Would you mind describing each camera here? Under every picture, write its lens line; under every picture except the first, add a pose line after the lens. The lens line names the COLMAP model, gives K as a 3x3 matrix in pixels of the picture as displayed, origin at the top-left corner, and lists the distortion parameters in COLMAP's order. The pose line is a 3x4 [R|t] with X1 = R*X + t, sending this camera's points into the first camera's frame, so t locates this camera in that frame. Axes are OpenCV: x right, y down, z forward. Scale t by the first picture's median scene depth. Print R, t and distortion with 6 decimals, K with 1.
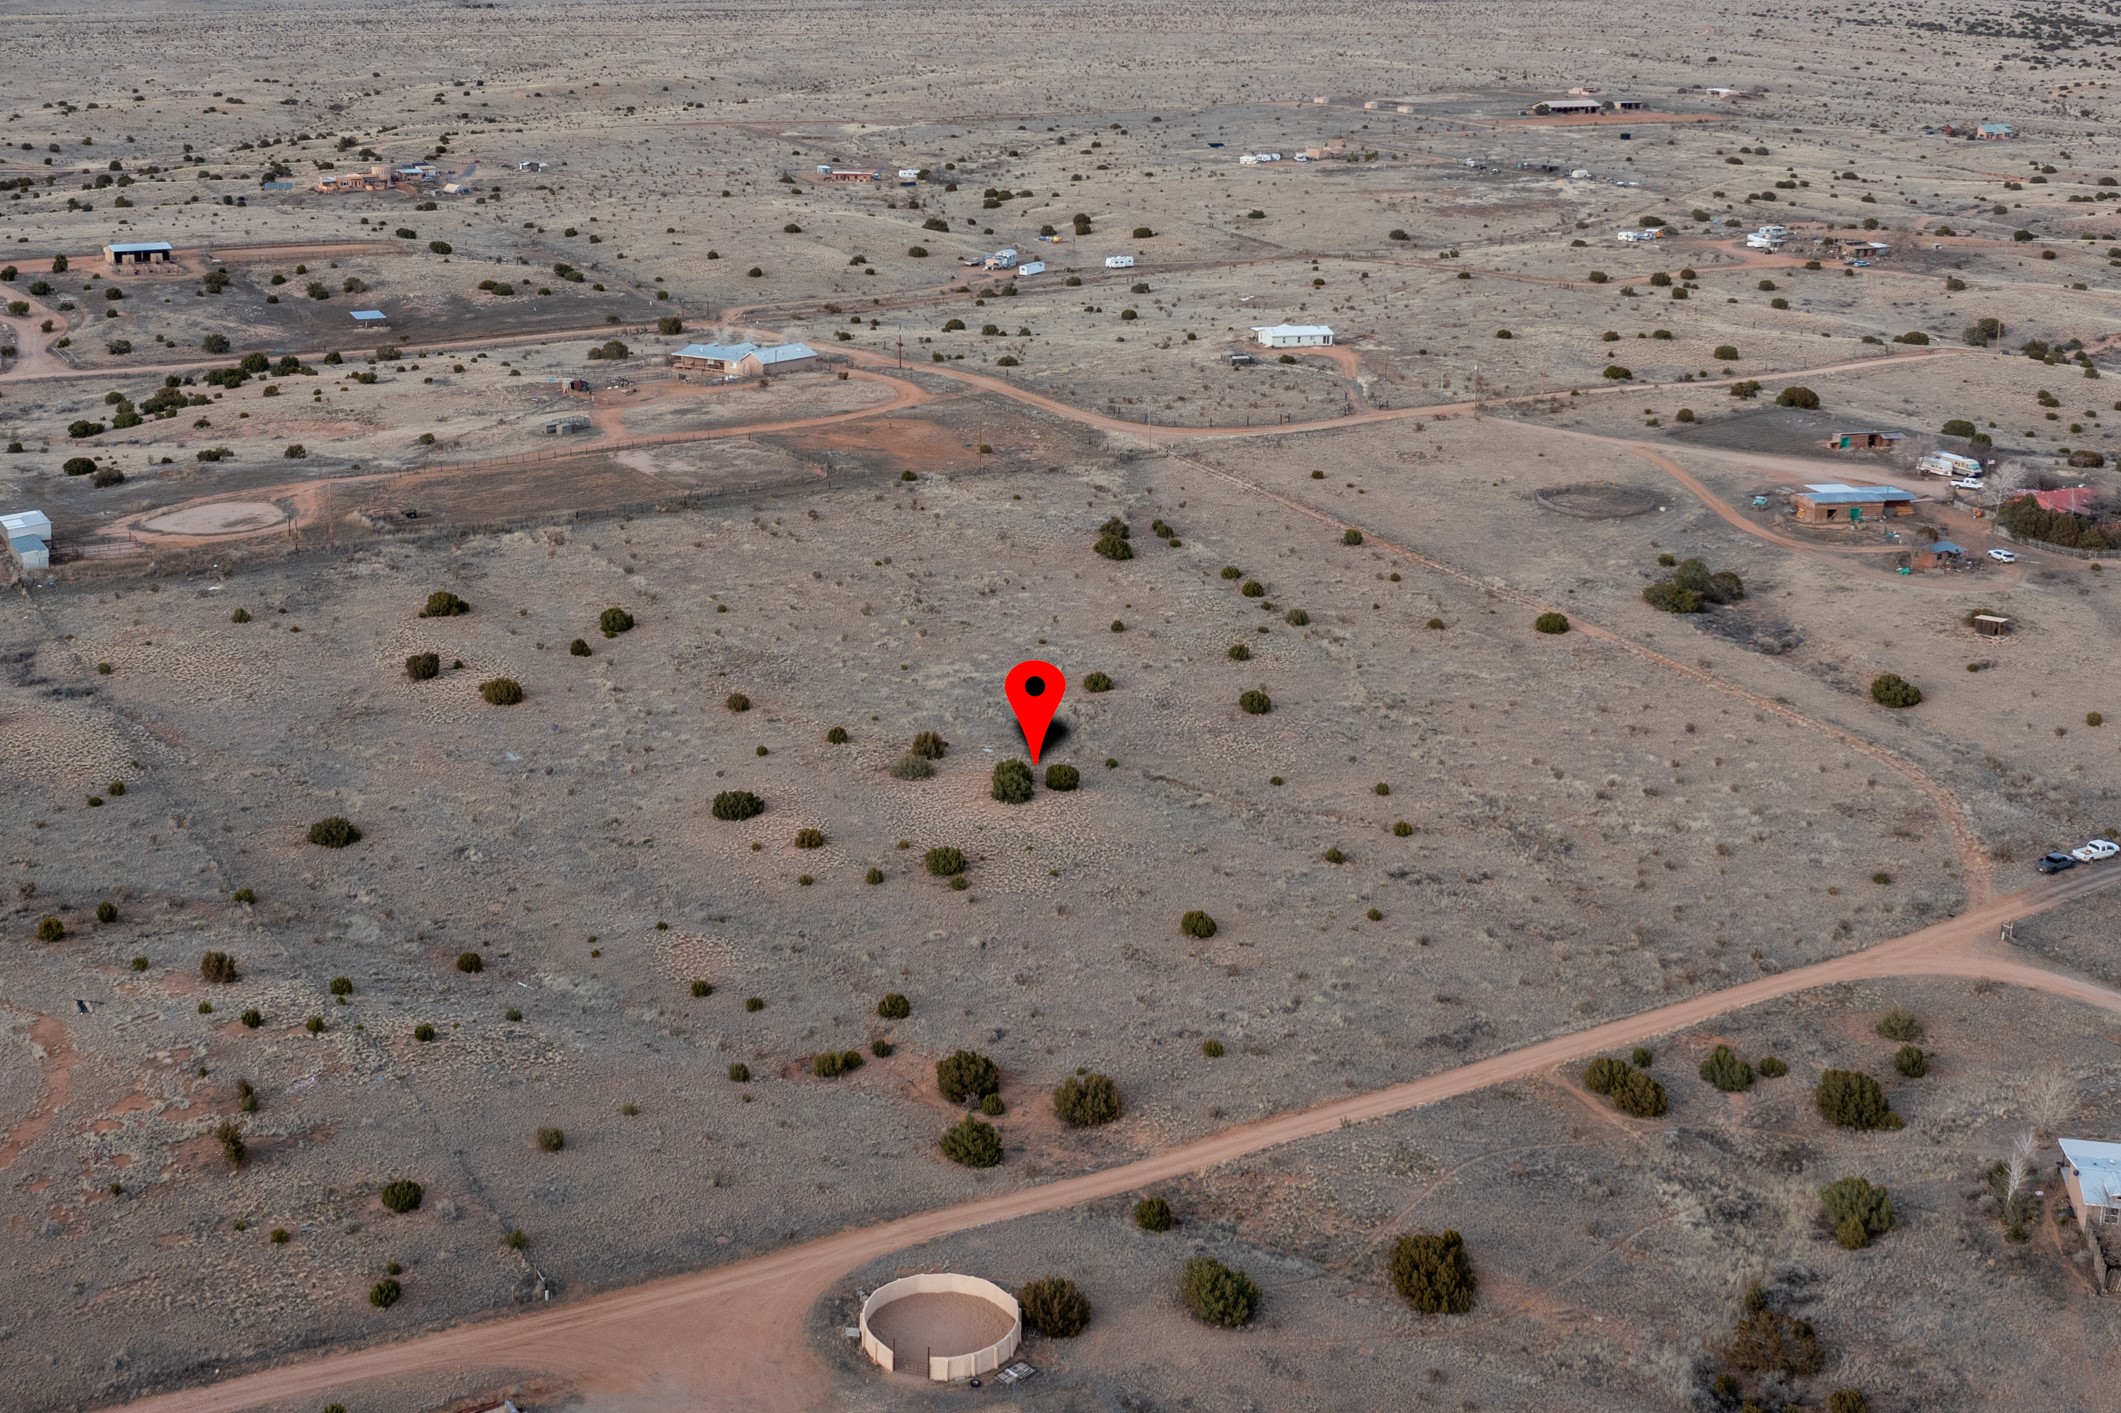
lens RADIAL K [[2449.8, 0, 1060.5], [0, 2449.8, 706.5], [0, 0, 1]] dist [-0.014387, -0.061418]
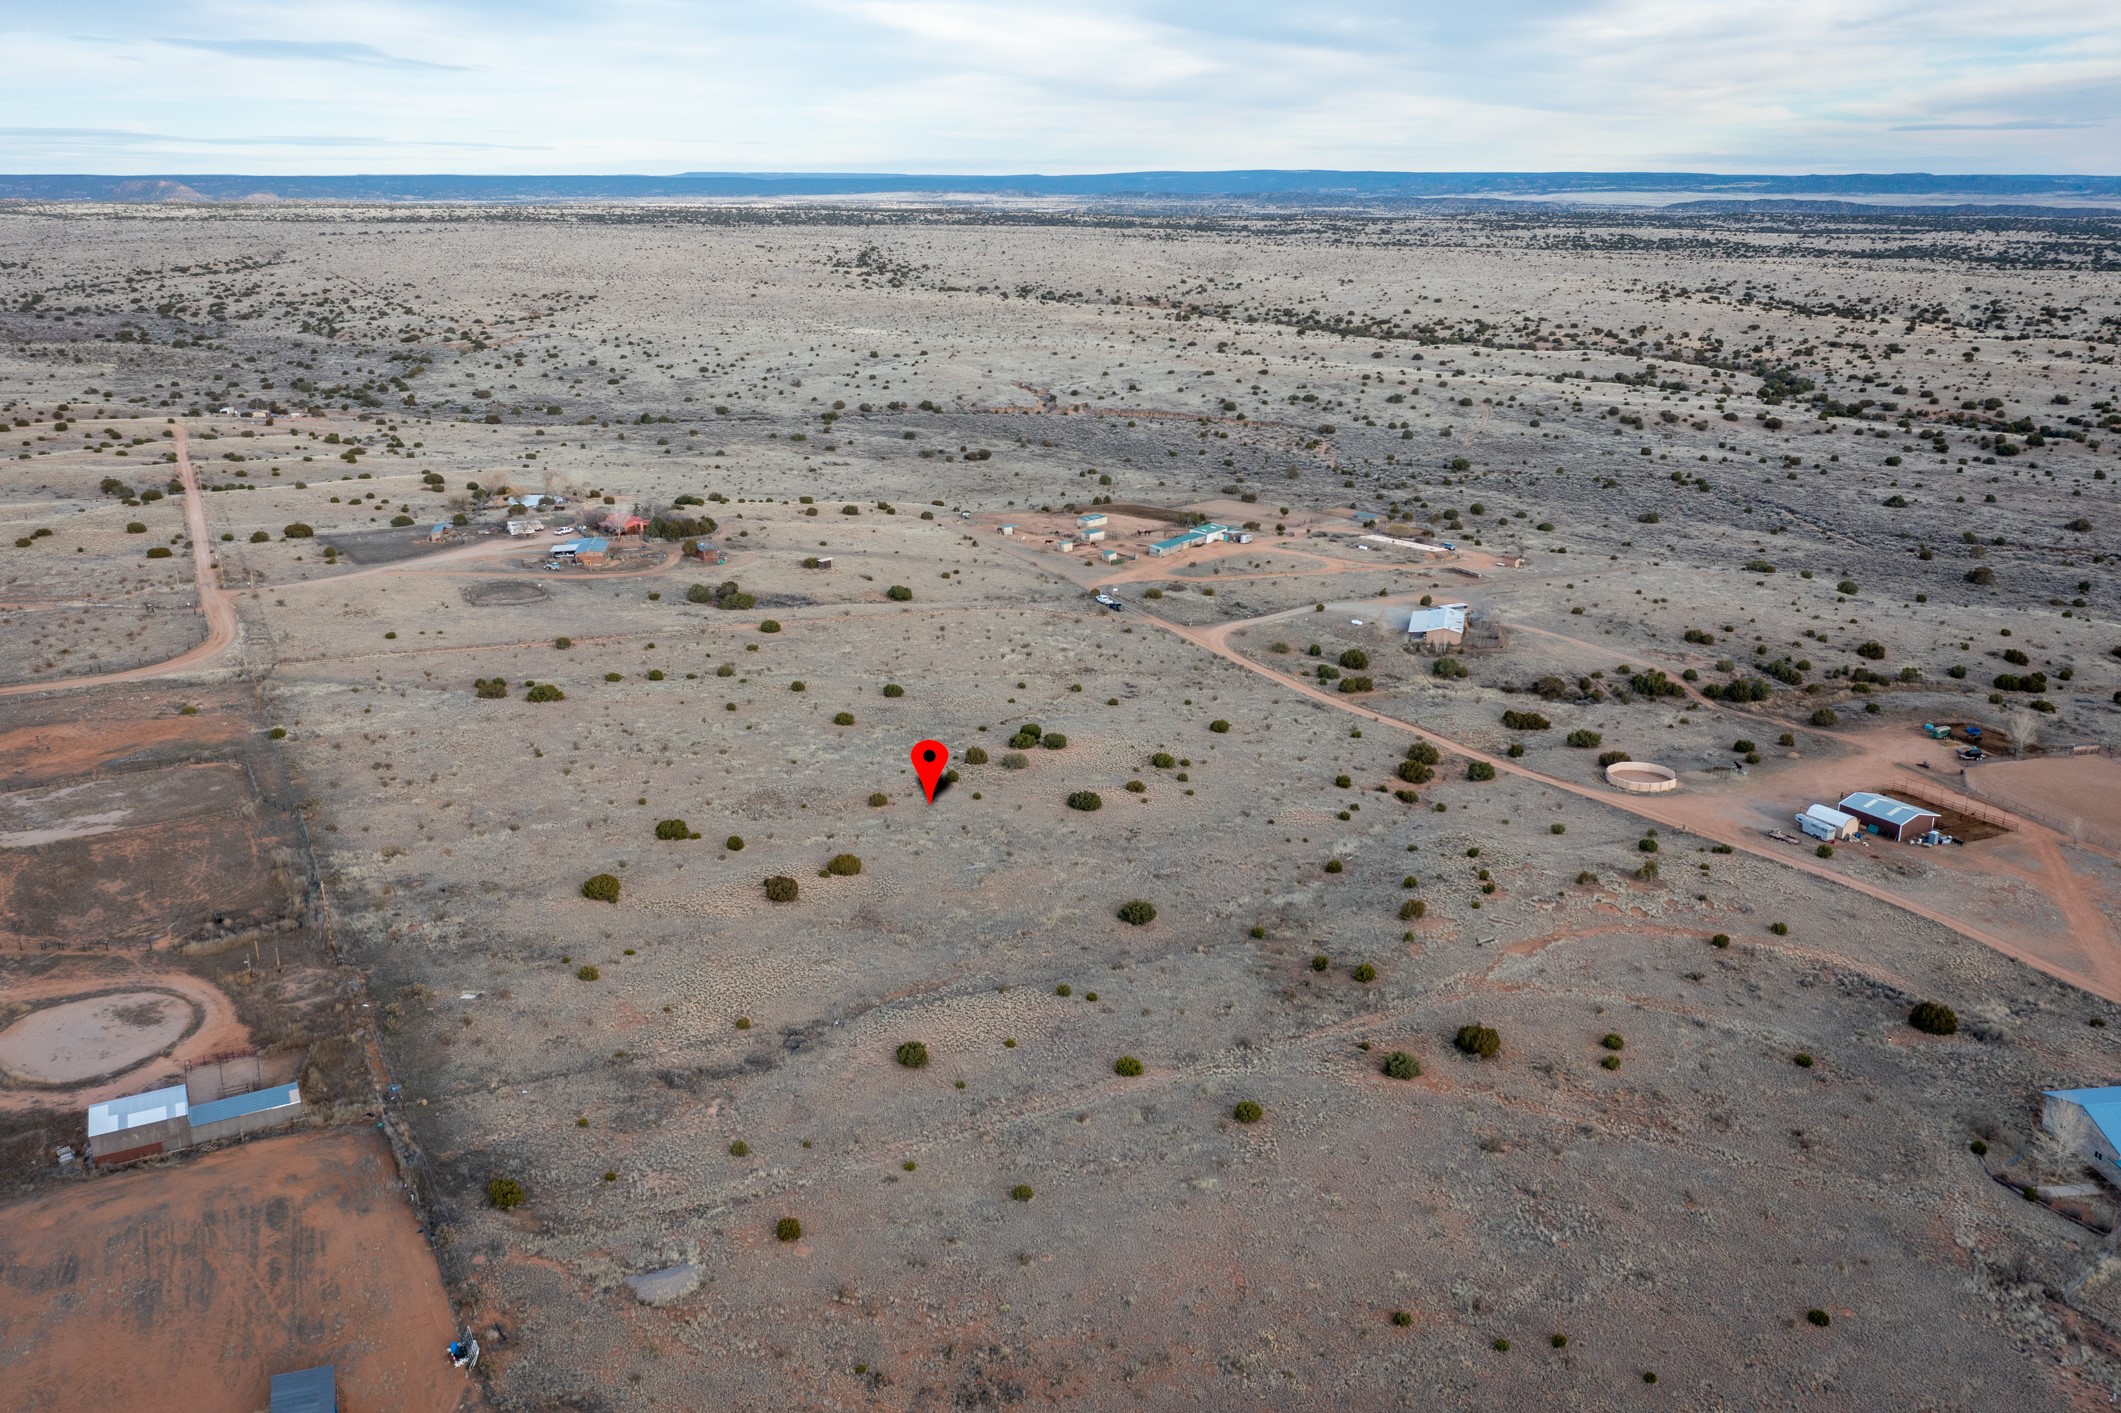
lens RADIAL K [[1663.9, 0, 1060.5], [0, 1663.9, 706.5], [0, 0, 1]] dist [-0.025210, 0.008851]
pose [[0.051379, -0.315864, 0.947412, -1.030792], [0.309704, 0.906935, 0.285573, -0.292683], [-0.949444, 0.278745, 0.144422, 0.822095]]
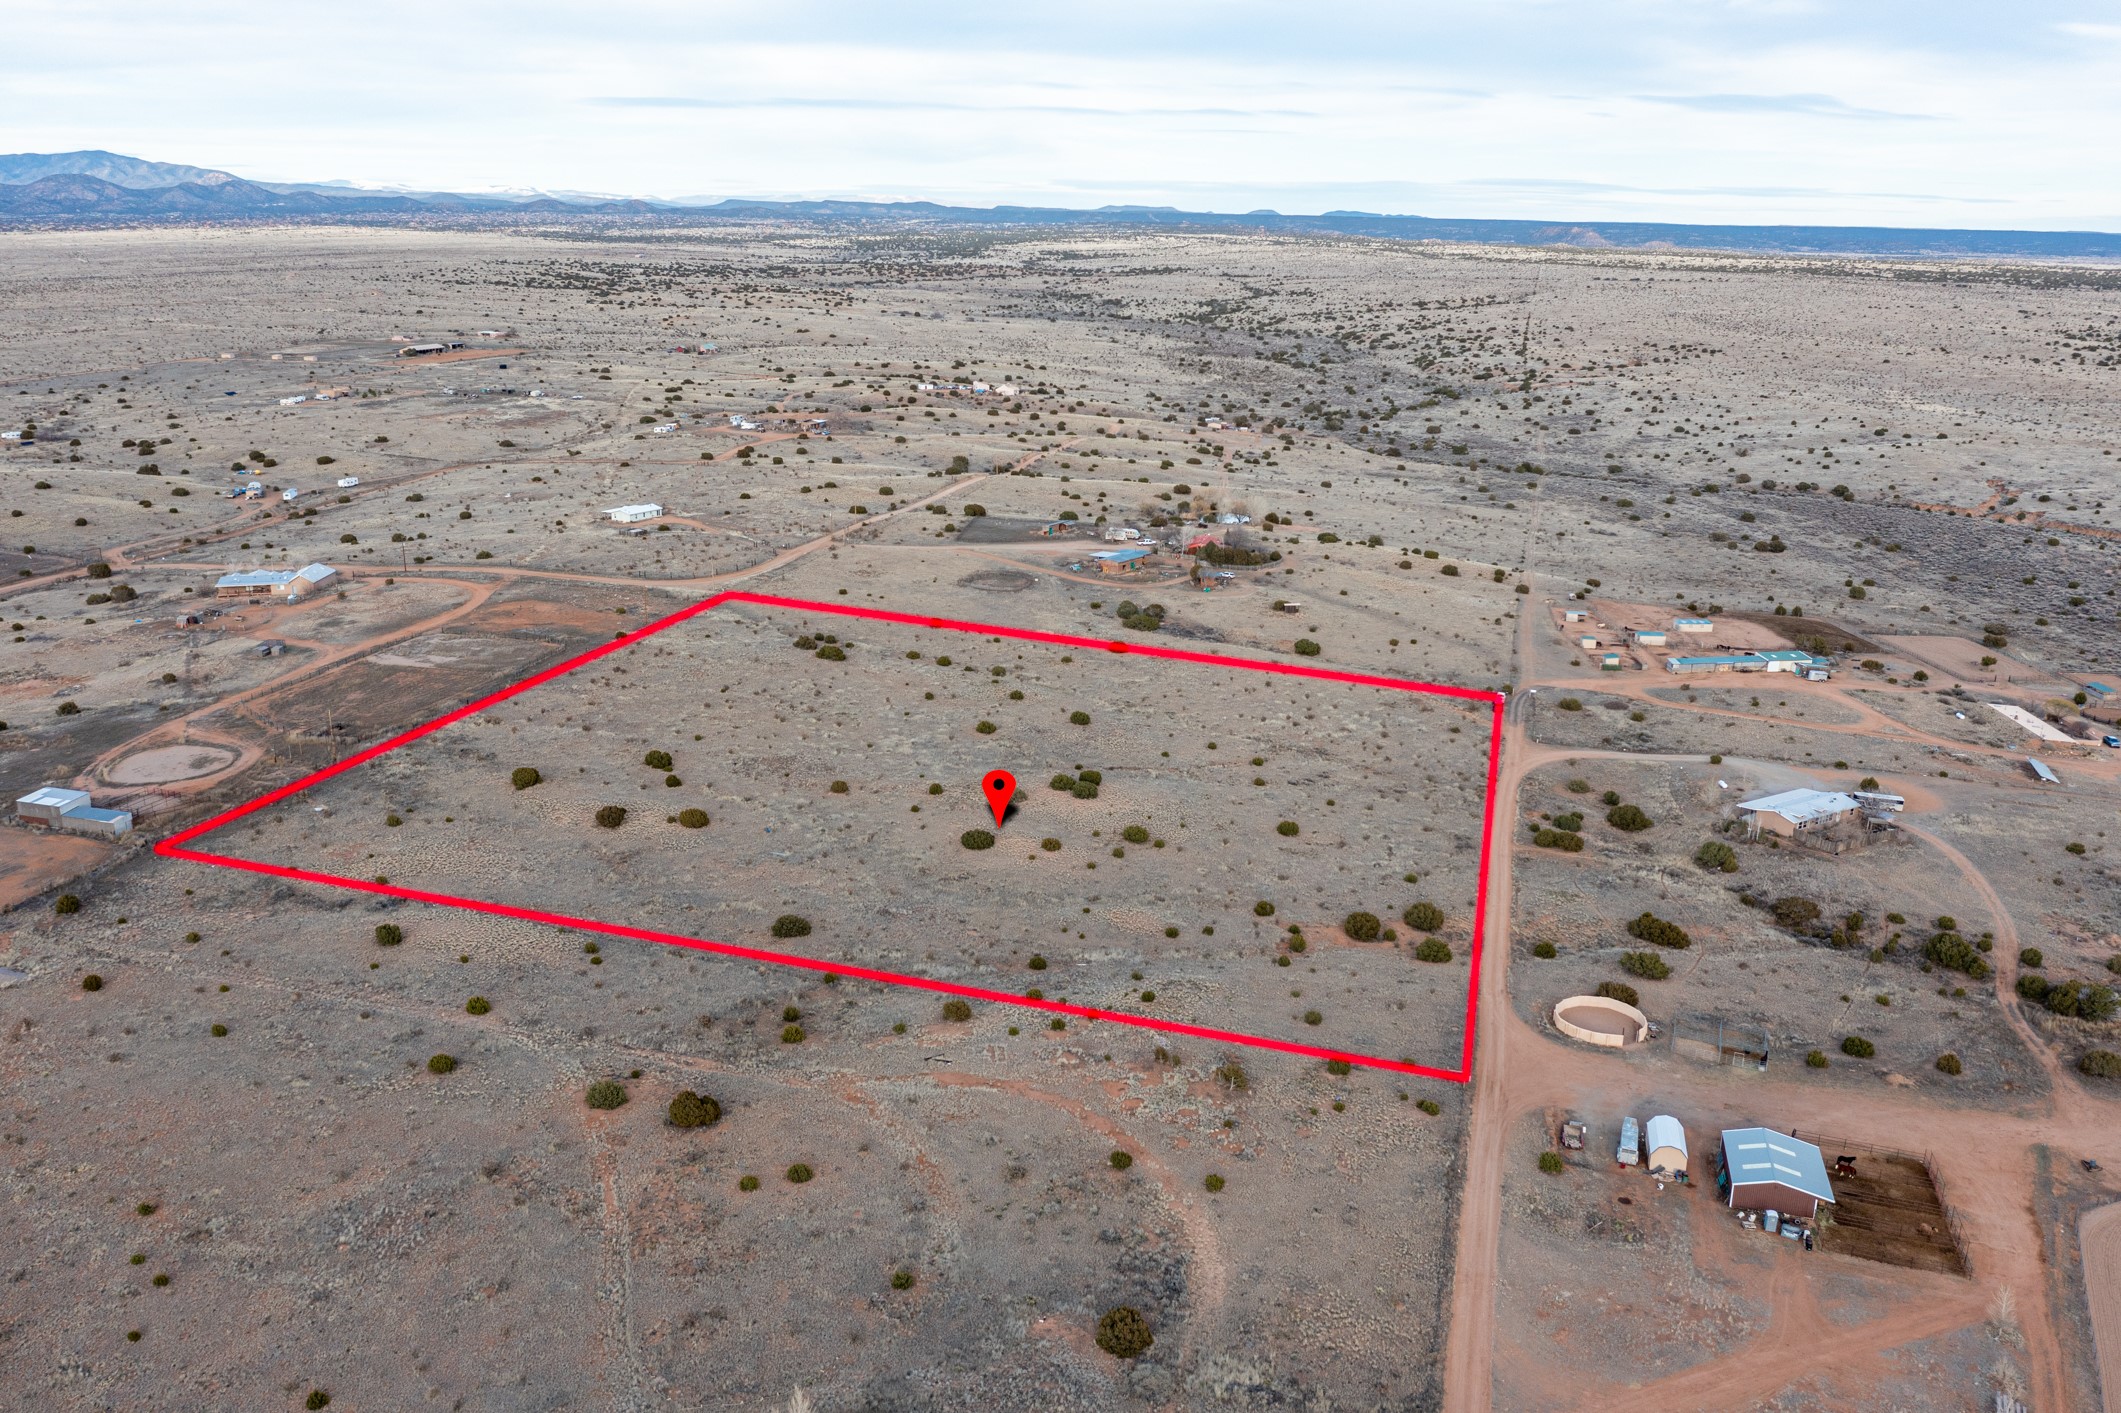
lens RADIAL K [[1663.9, 0, 1060.5], [0, 1663.9, 706.5], [0, 0, 1]] dist [-0.025210, 0.008851]
pose [[0.744062, -0.192330, 0.639829, -0.697272], [0.204944, 0.977204, 0.055413, -0.080619], [-0.635901, 0.089898, 0.766517, 0.183722]]
